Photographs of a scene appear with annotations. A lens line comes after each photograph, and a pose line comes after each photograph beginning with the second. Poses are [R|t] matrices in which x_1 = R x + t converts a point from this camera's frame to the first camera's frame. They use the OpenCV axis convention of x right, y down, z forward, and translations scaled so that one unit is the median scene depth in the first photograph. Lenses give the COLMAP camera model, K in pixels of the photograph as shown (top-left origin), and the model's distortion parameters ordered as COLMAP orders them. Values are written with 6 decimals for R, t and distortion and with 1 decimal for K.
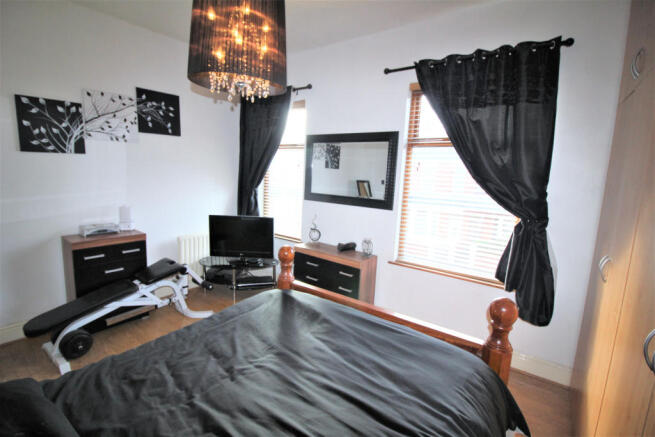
lens RADIAL K [[303.6, 0, 323.7], [0, 303.6, 217.3], [0, 0, 1]] dist [-0.005405, -0.001602]
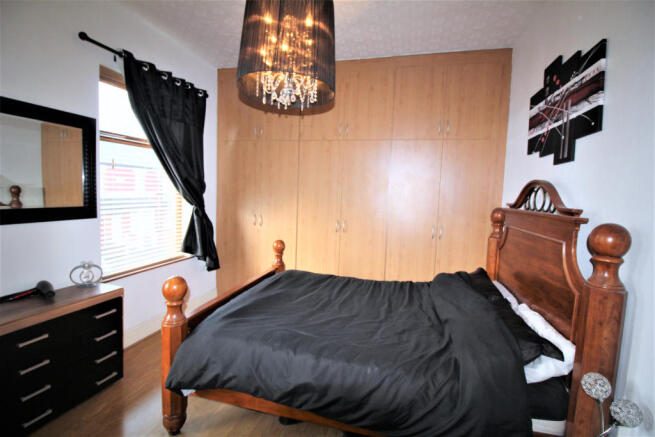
lens RADIAL K [[303.6, 0, 327.3], [0, 303.6, 217.1], [0, 0, 1]] dist [-0.005405, -0.001602]
pose [[-0.364919, -0.130511, 0.921847, -0.807253], [0.085415, 0.981258, 0.172734, -0.122868], [-0.927113, 0.141773, -0.346932, 0.803212]]
